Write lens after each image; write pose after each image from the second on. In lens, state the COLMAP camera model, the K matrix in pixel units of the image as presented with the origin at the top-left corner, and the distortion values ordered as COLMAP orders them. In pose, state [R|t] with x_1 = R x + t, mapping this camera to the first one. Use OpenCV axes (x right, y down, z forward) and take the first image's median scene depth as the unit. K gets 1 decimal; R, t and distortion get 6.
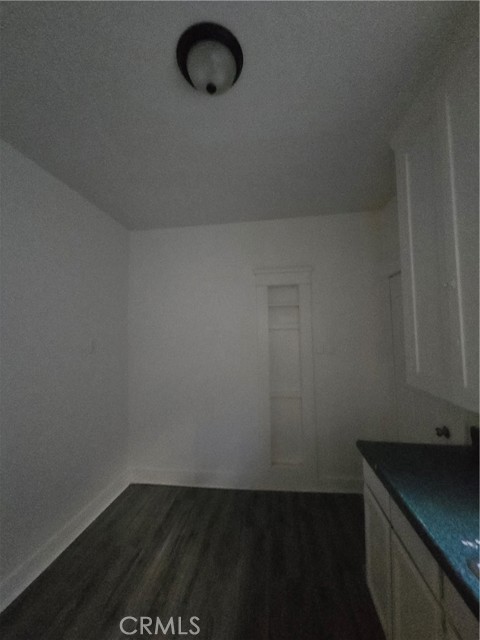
lens RADIAL K [[264.2, 0, 240.6], [0, 264.2, 317.3], [0, 0, 1]] dist [-0.000594, 0.000018]
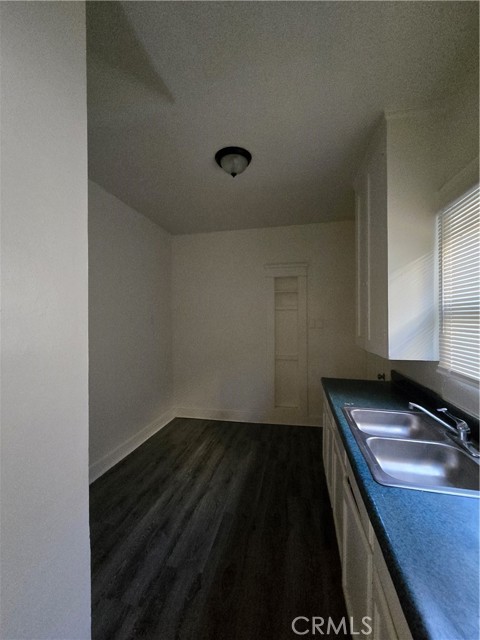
lens RADIAL K [[264.2, 0, 240.6], [0, 264.2, 317.3], [0, 0, 1]] dist [-0.000594, 0.000018]
pose [[0.997156, 0.011026, -0.074559, 0.039799], [-0.006512, 0.998146, 0.060511, 0.003468], [0.075088, -0.059853, 0.995379, -0.417994]]
